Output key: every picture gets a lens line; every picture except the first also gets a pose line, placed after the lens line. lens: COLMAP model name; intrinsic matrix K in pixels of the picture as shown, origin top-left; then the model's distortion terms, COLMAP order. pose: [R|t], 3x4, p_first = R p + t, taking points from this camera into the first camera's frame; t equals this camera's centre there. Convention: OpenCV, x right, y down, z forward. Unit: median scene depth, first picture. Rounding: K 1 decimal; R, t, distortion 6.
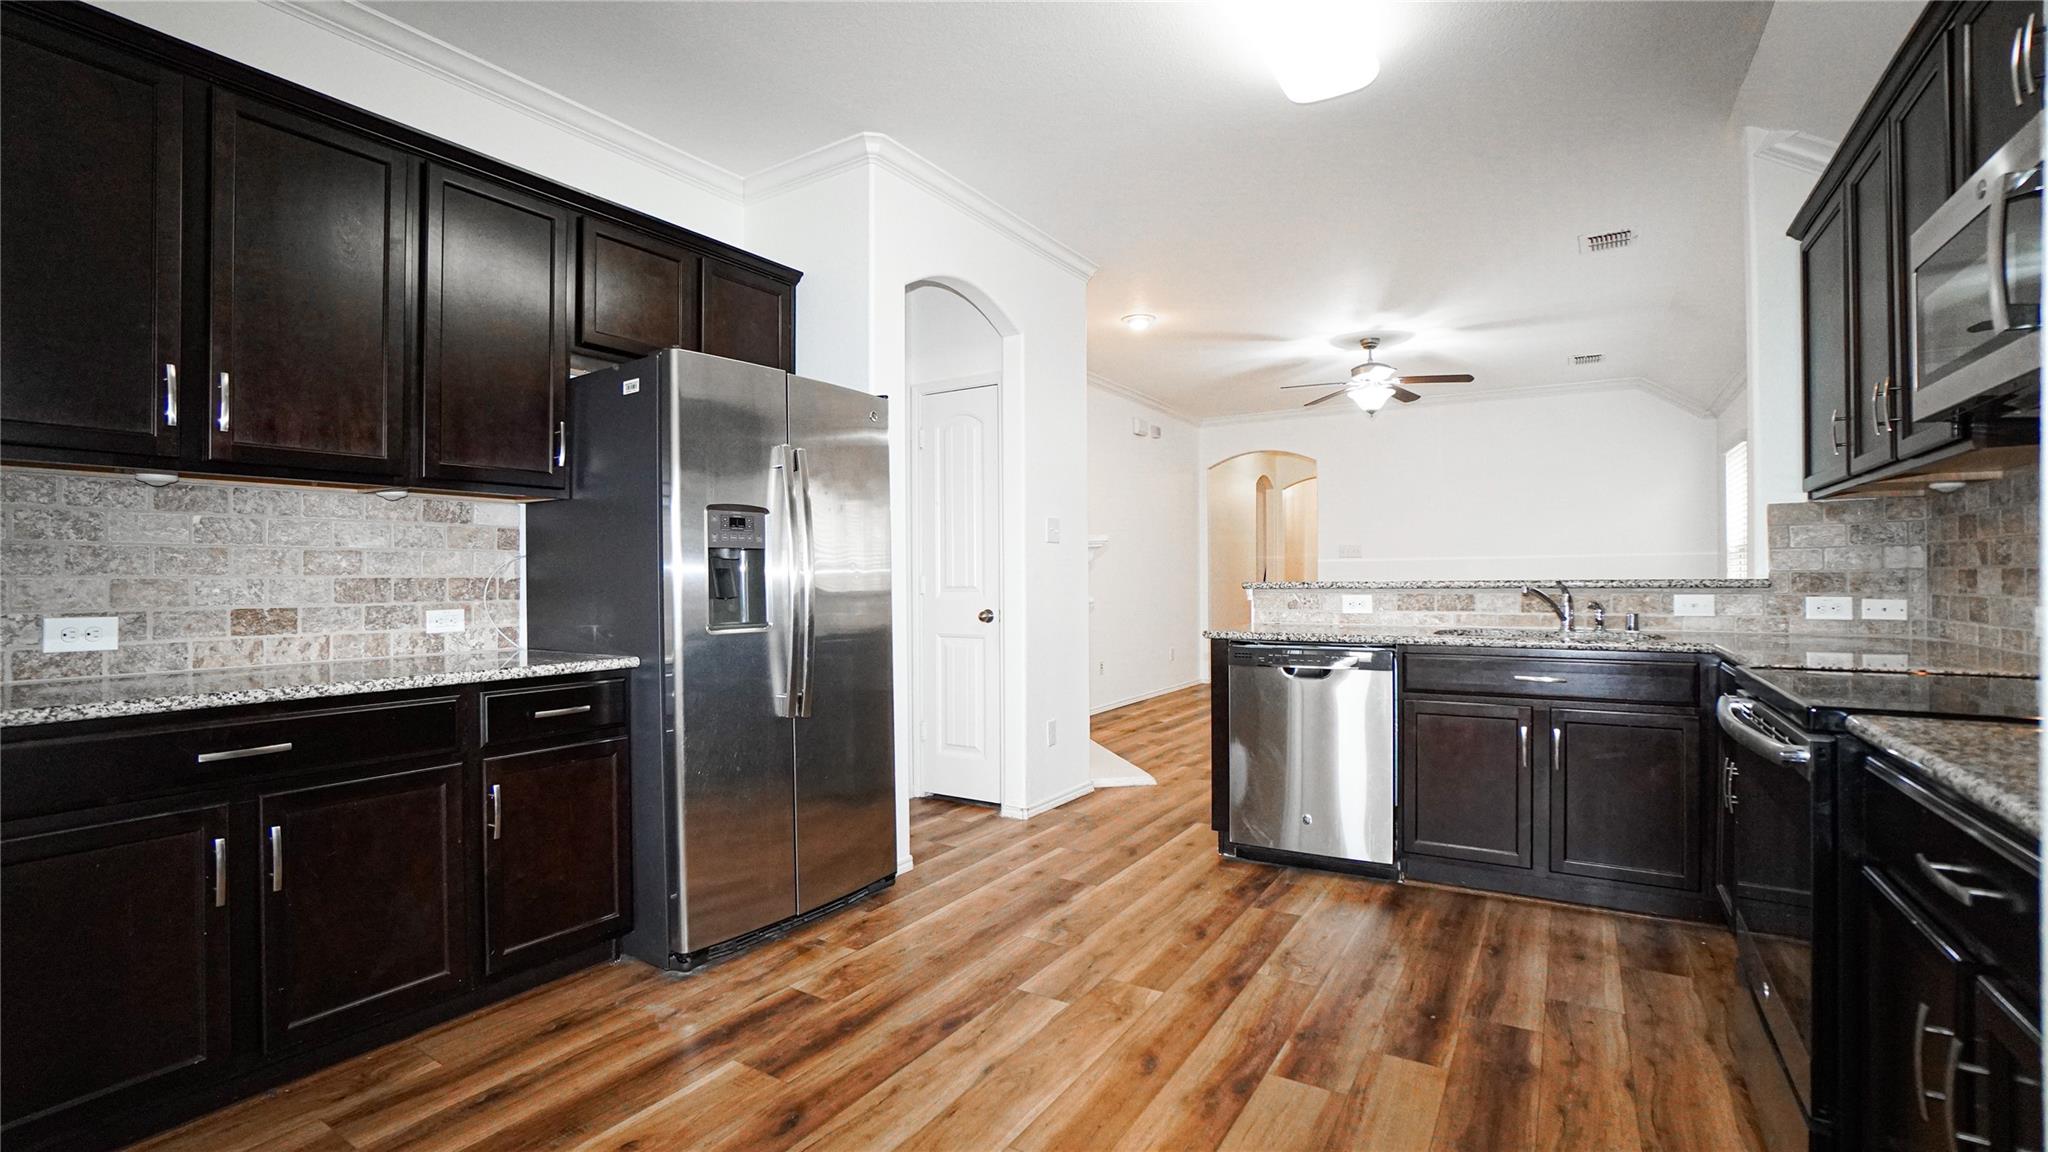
lens RADIAL K [[899.3, 0, 1006.7], [0, 899.3, 572.5], [0, 0, 1]] dist [-0.066624, 0.023922]
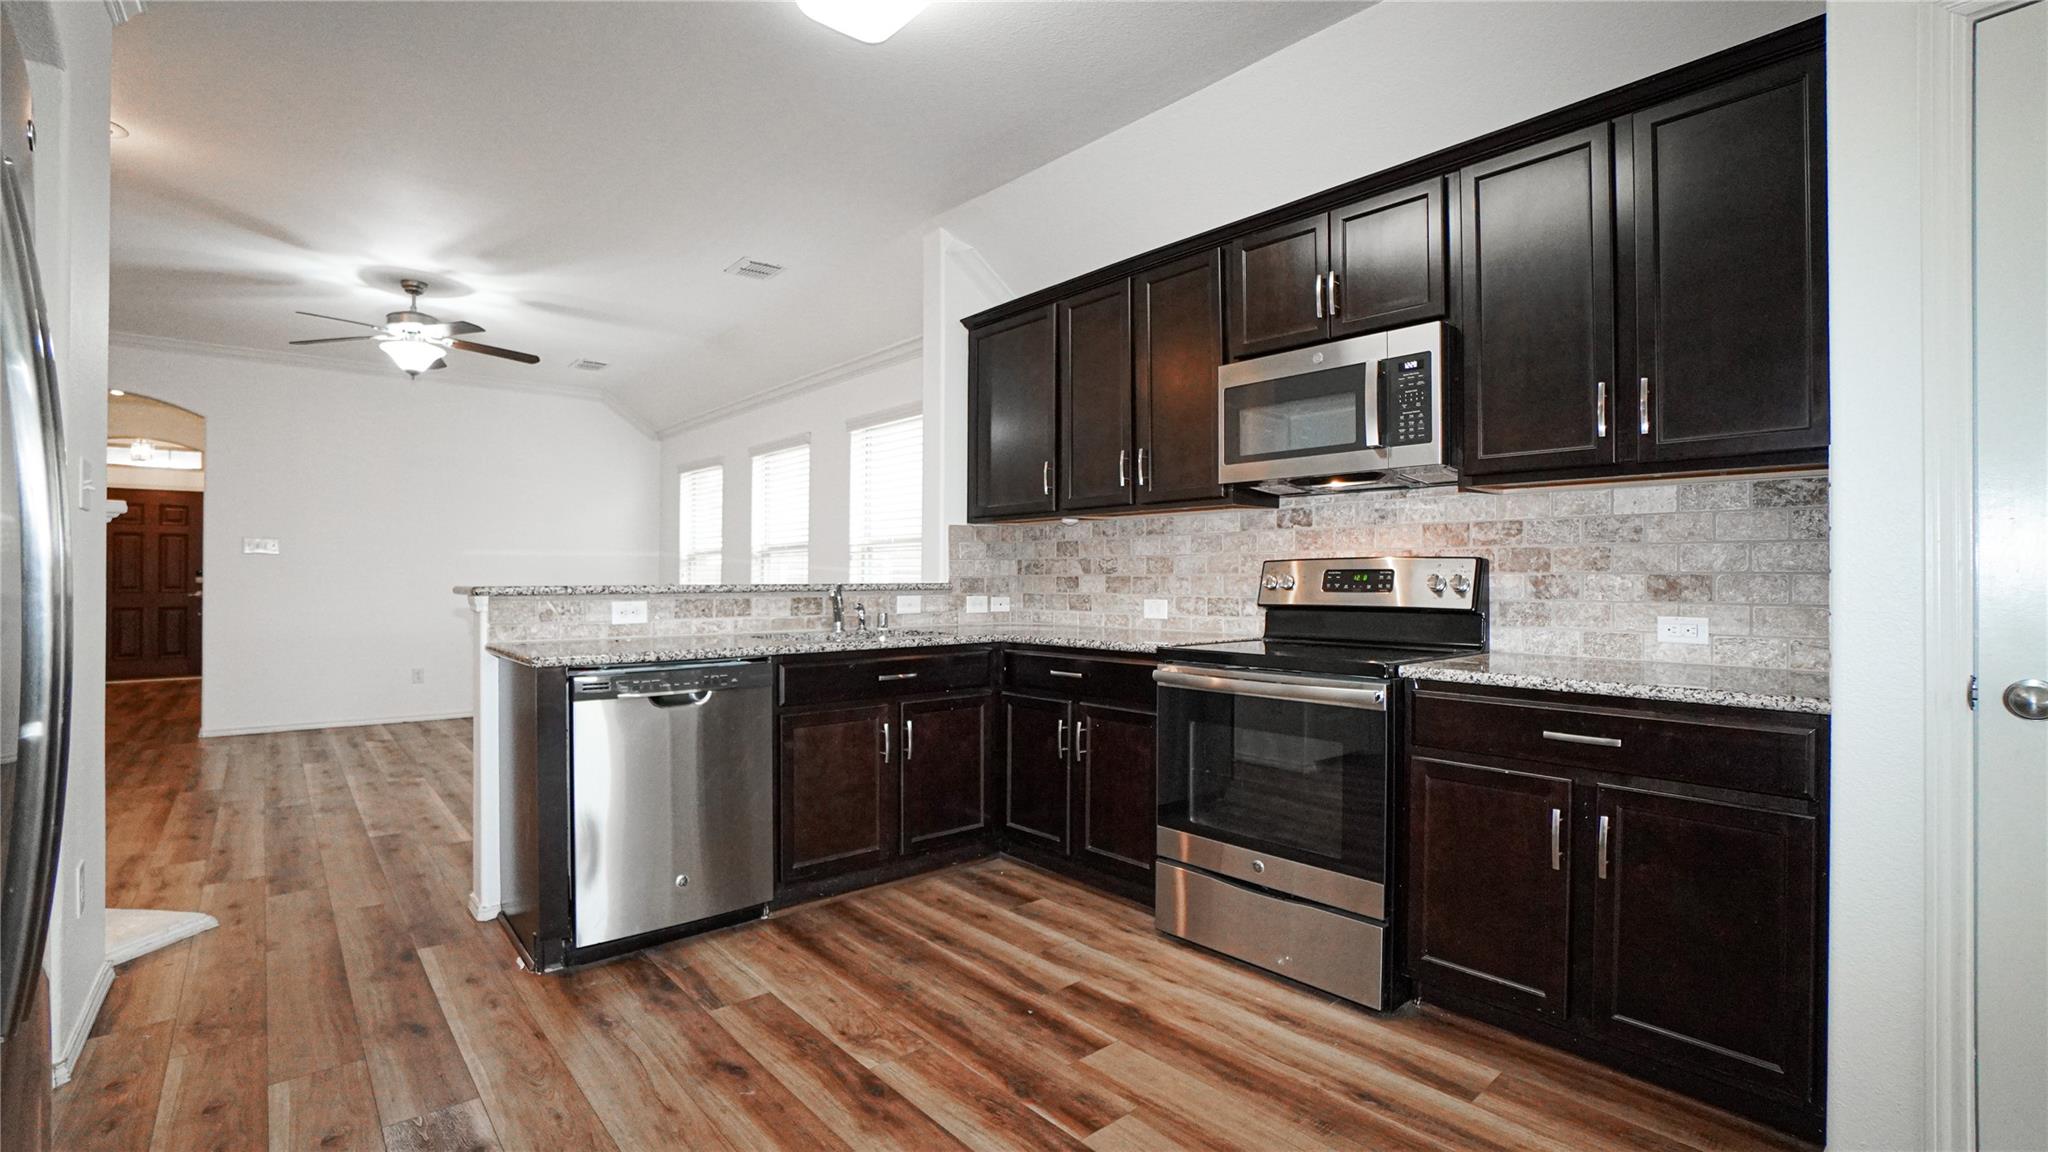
lens RADIAL K [[899.3, 0, 1006.7], [0, 899.3, 572.5], [0, 0, 1]] dist [-0.066624, 0.023922]
pose [[0.294436, 0.011108, 0.955607, -0.395409], [-0.007789, 0.999927, -0.009223, 0.004005], [-0.955639, -0.004728, 0.294501, 0.556719]]
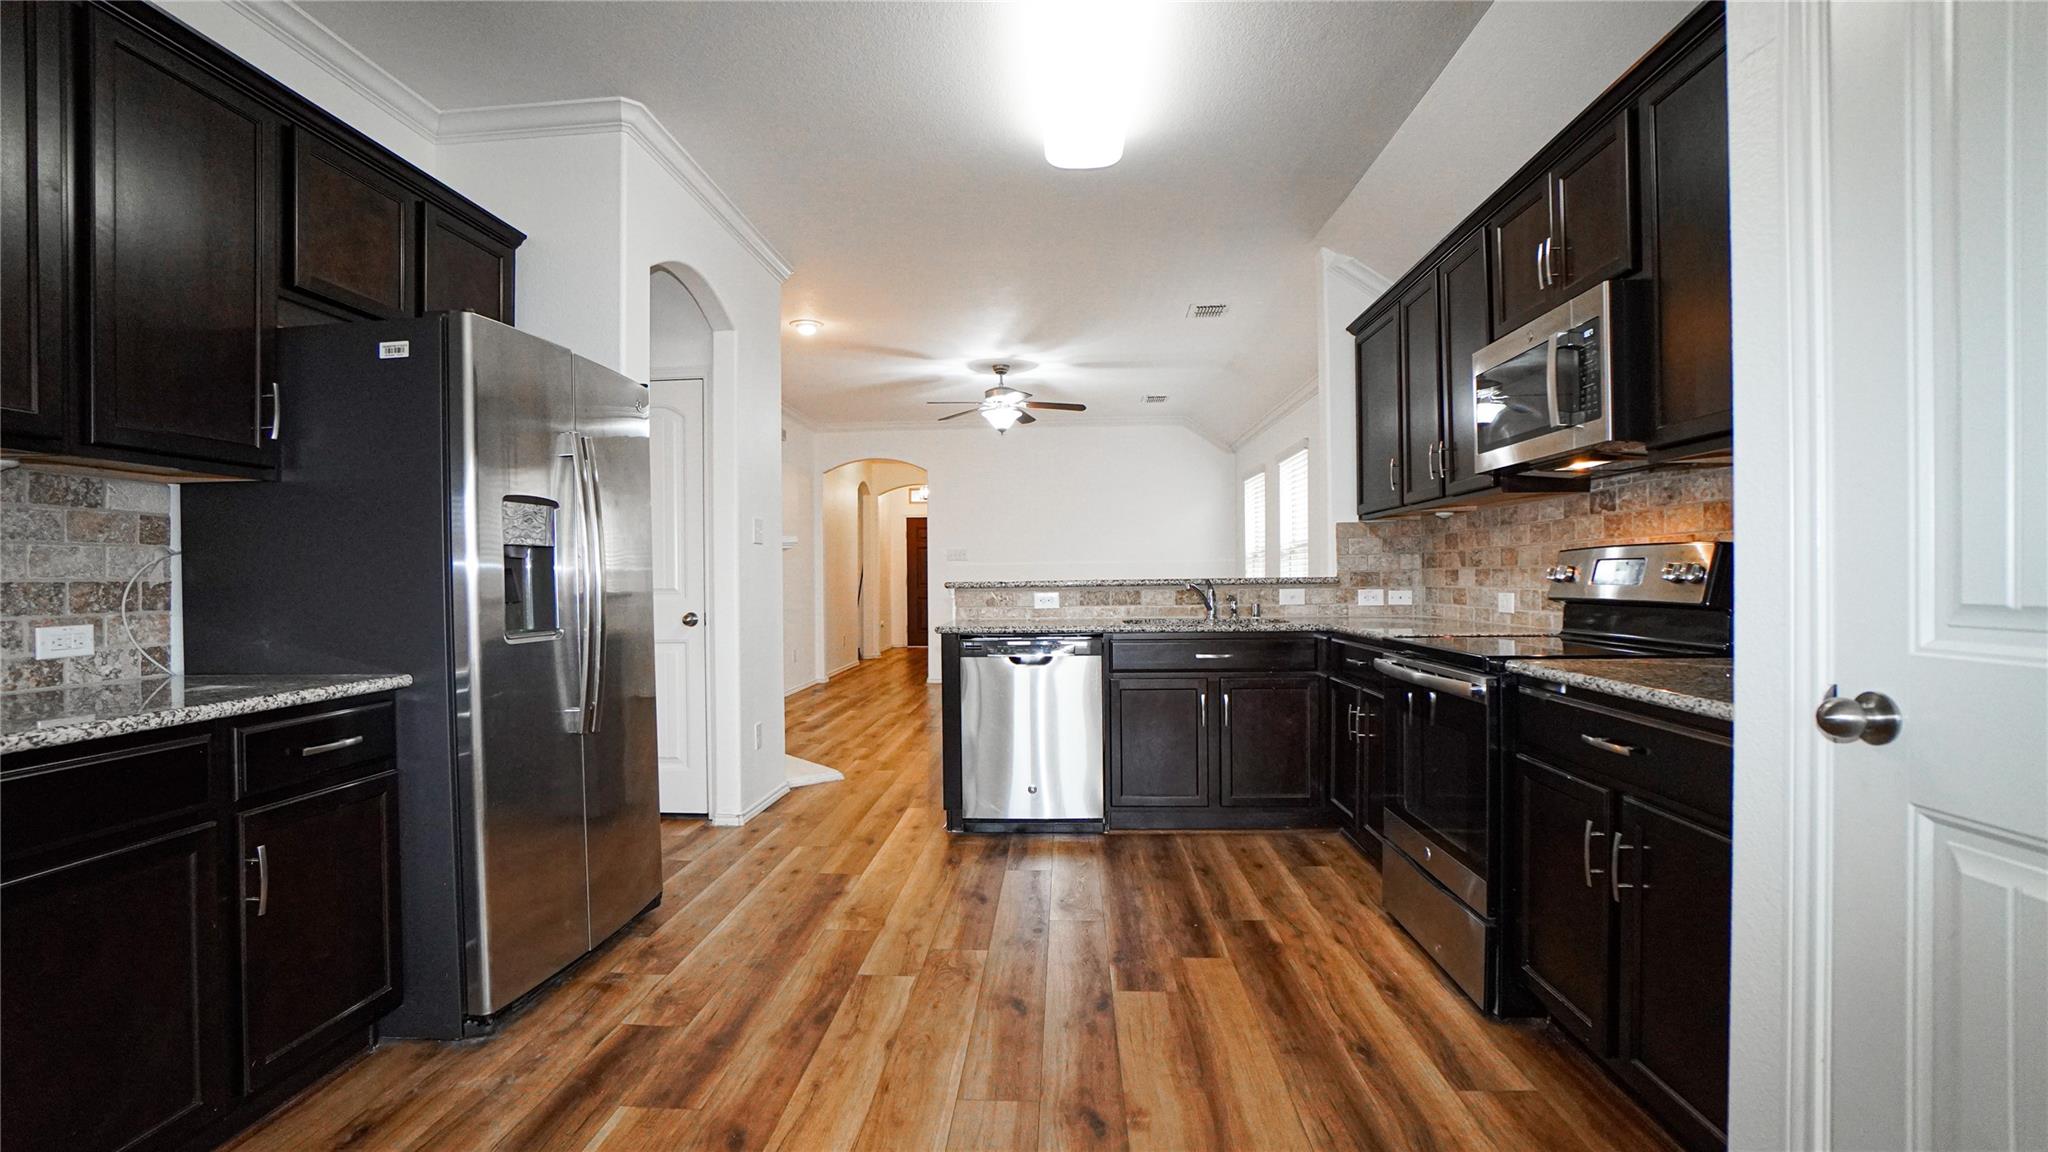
lens RADIAL K [[899.3, 0, 1006.7], [0, 899.3, 572.5], [0, 0, 1]] dist [-0.066624, 0.023922]
pose [[0.877425, -0.001499, 0.479711, -0.279083], [0.003003, 0.999993, -0.002368, 0.002359], [-0.479704, 0.003519, 0.877424, 0.006267]]
